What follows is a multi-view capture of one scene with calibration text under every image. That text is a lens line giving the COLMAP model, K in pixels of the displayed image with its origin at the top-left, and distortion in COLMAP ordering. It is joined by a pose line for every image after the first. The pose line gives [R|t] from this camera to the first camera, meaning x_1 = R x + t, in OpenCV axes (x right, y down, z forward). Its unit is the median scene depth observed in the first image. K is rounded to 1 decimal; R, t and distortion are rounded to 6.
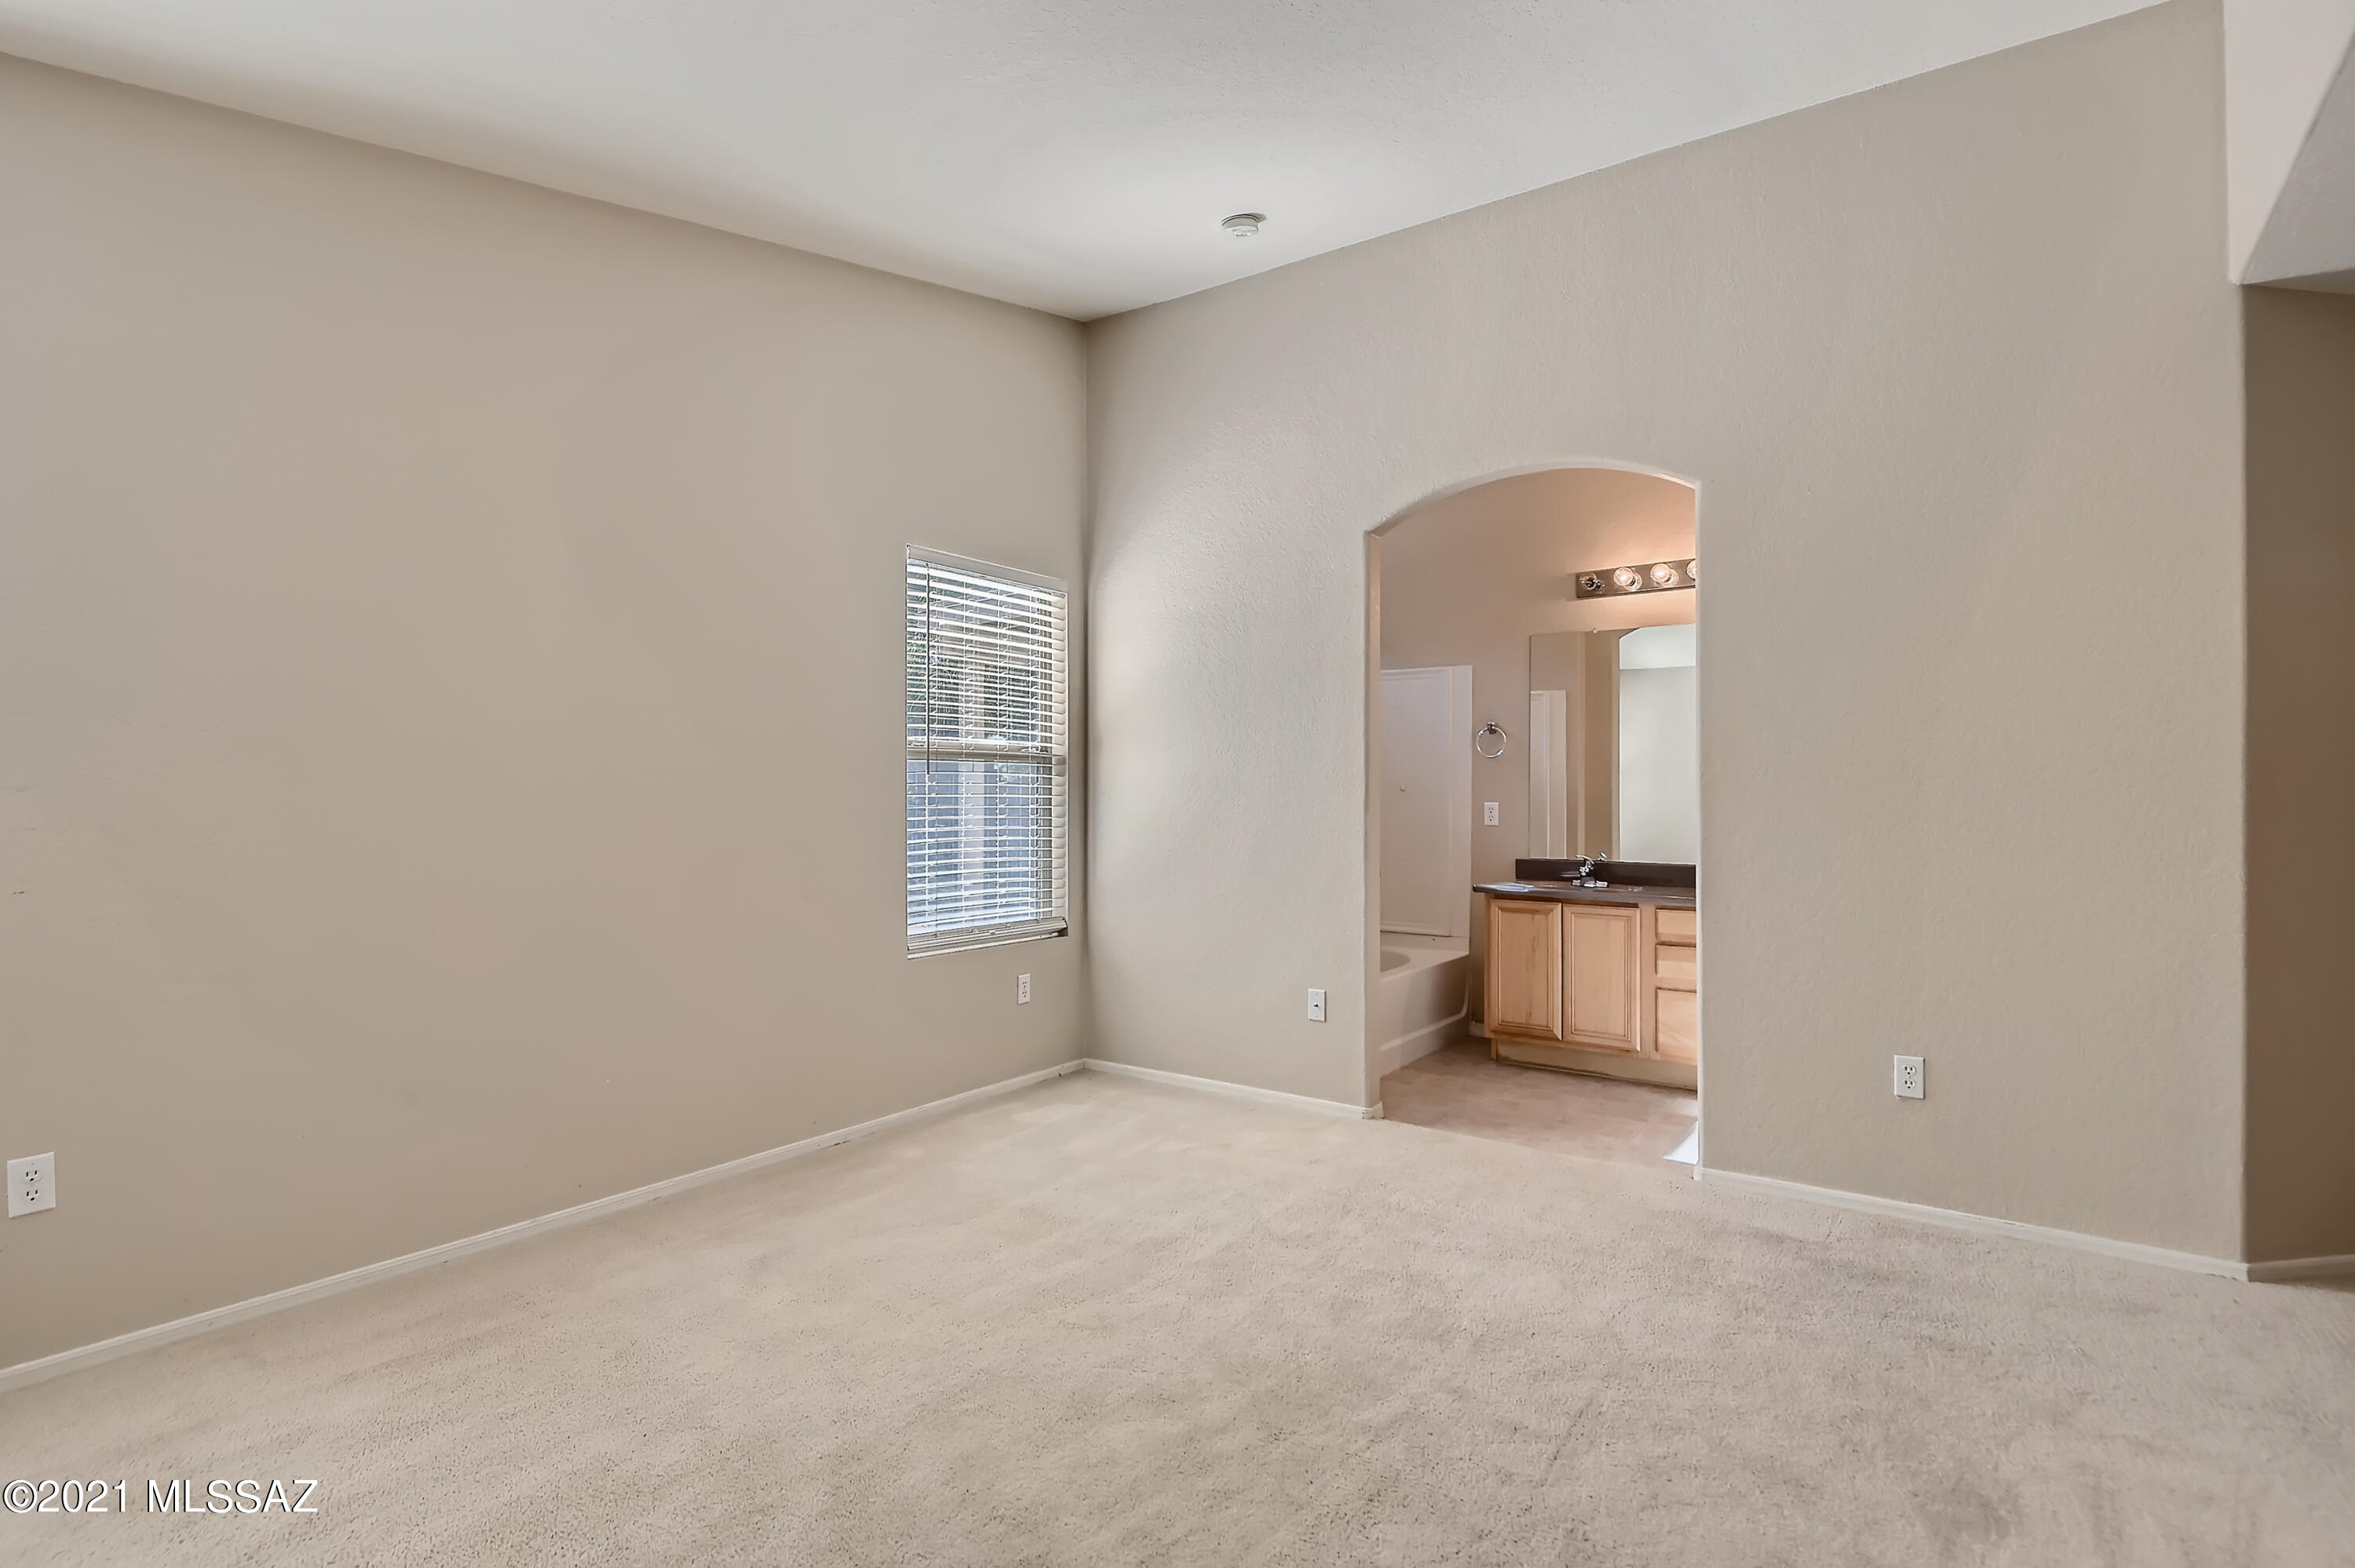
lens RADIAL K [[1172.2, 0, 1166.2], [0, 1172.2, 790.4], [0, 0, 1]] dist [-0.008572, -0.003054]
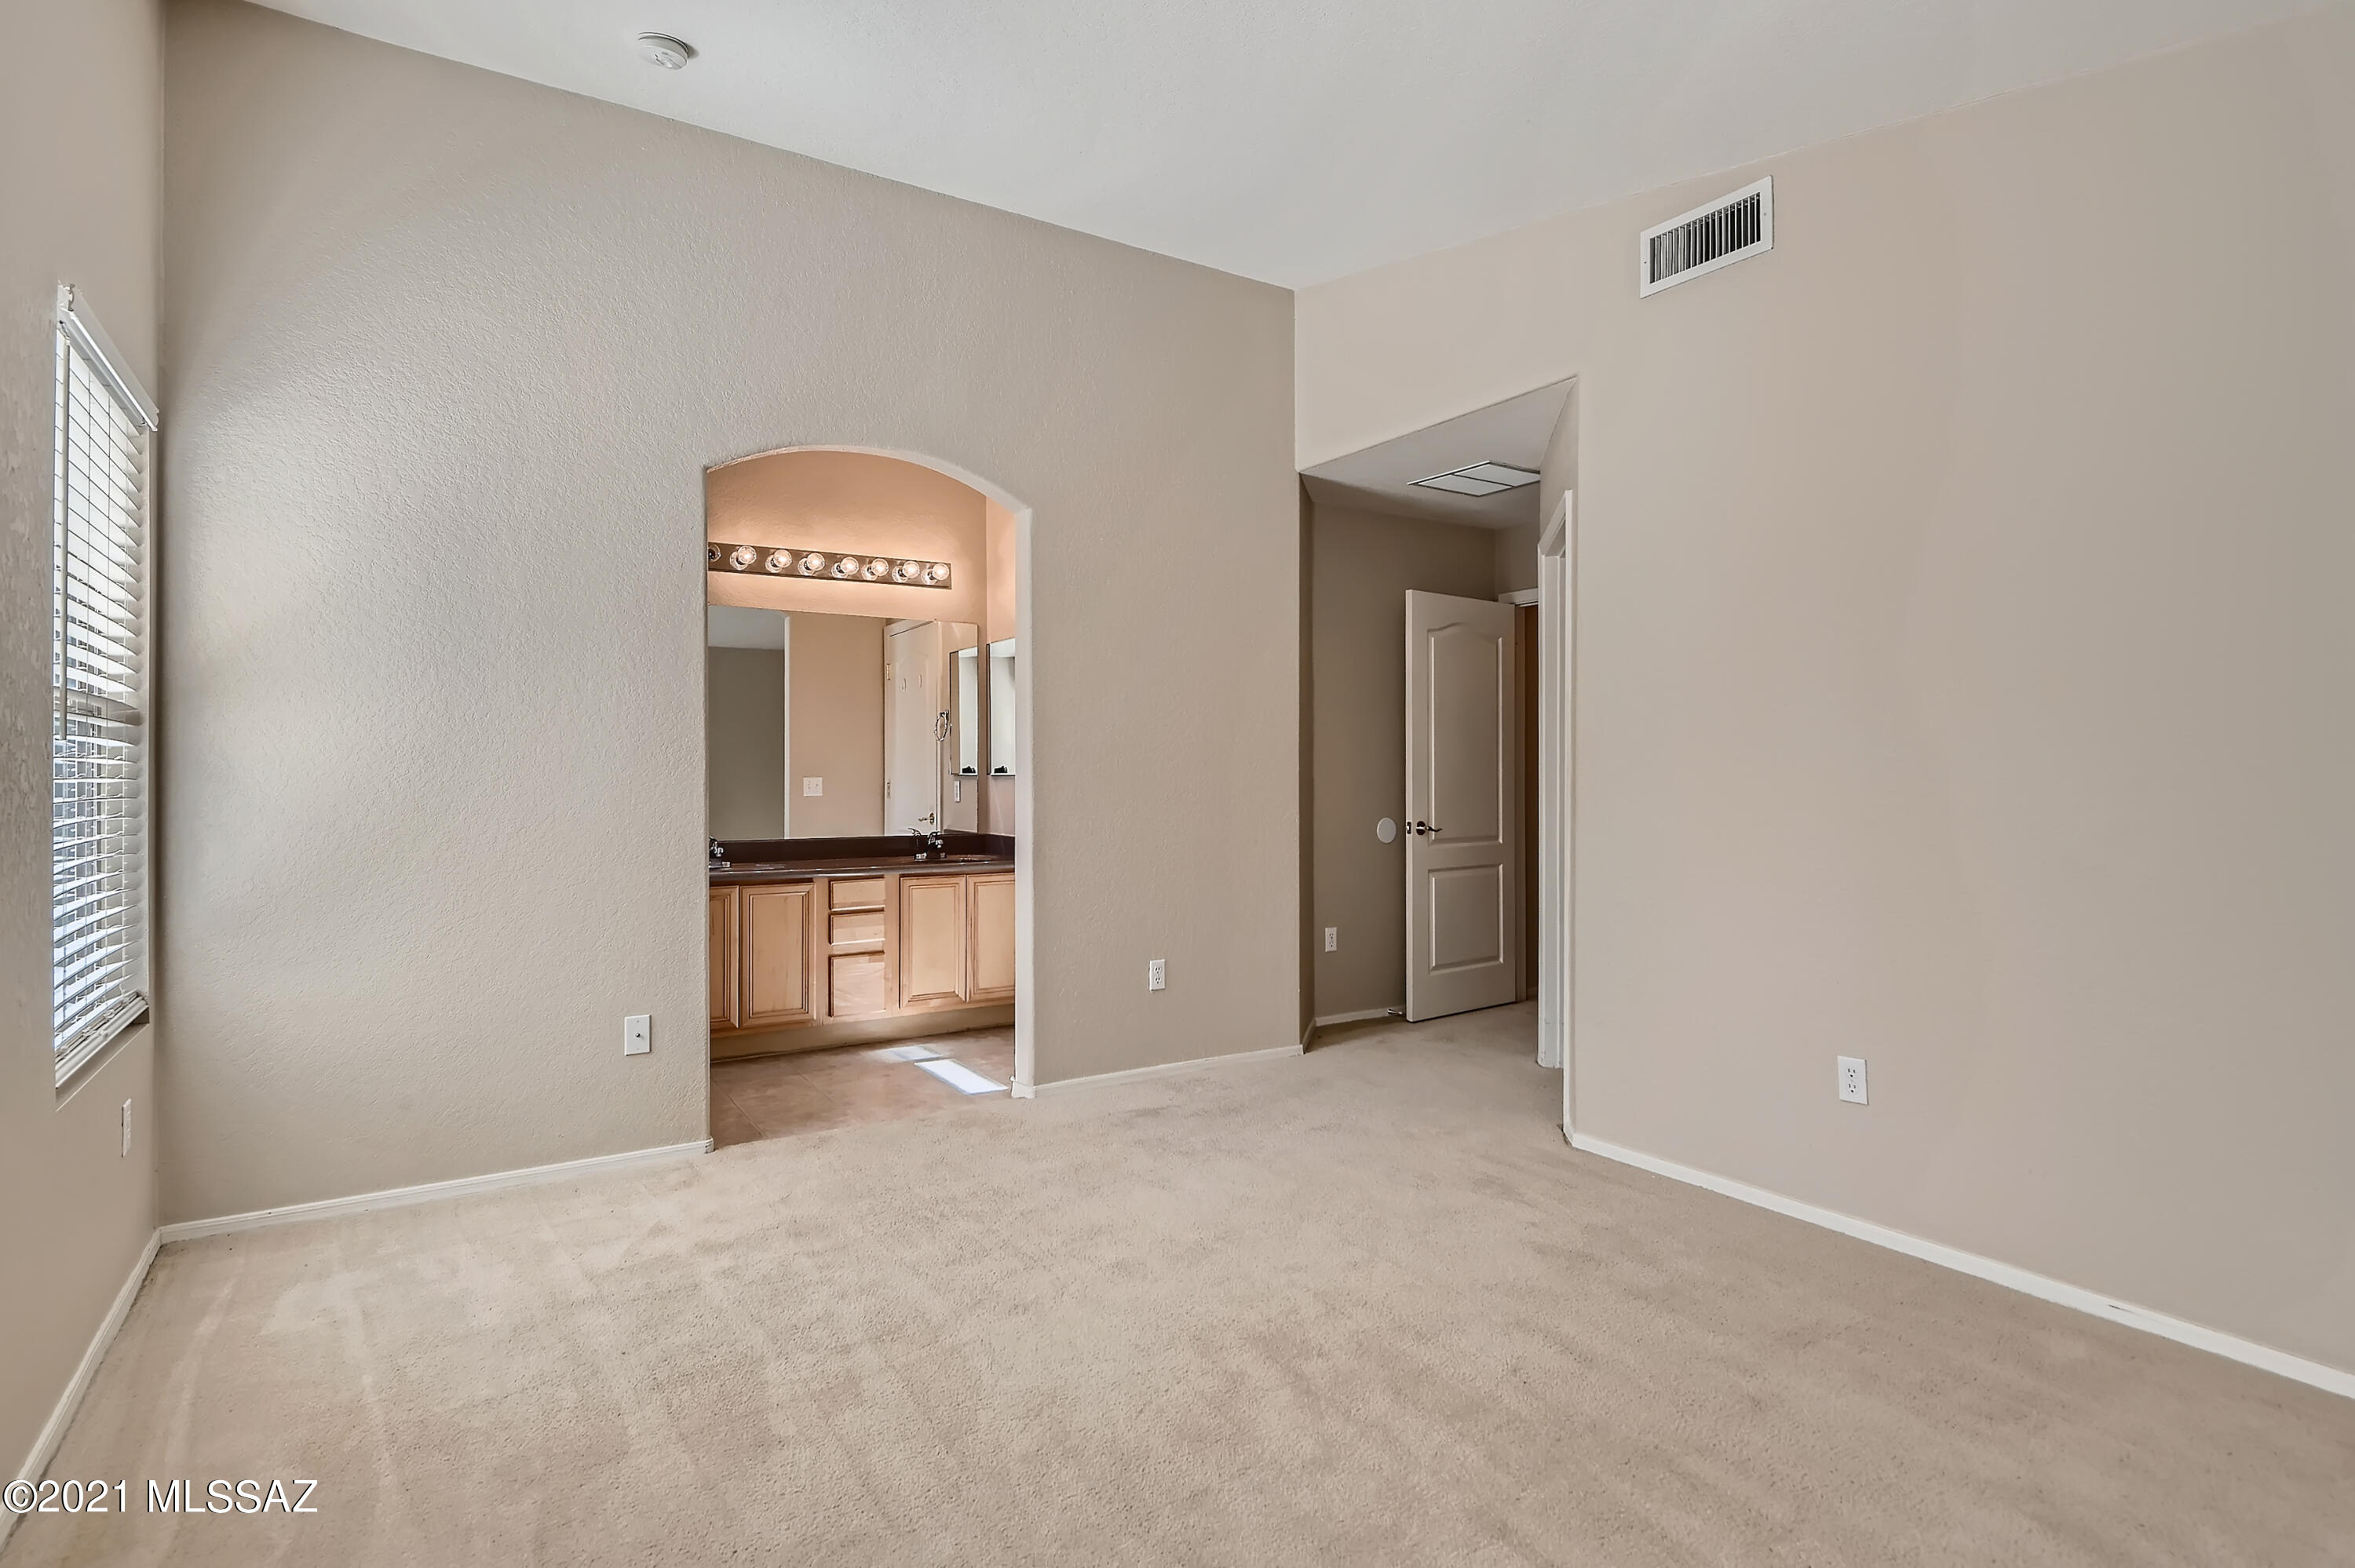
lens RADIAL K [[1172.2, 0, 1169.2], [0, 1172.2, 768.5], [0, 0, 1]] dist [-0.008572, -0.003054]
pose [[0.363683, -0.003707, 0.931516, -0.480805], [0.003367, 0.999991, 0.002665, -0.001898], [-0.931517, 0.002167, 0.363692, 0.356094]]
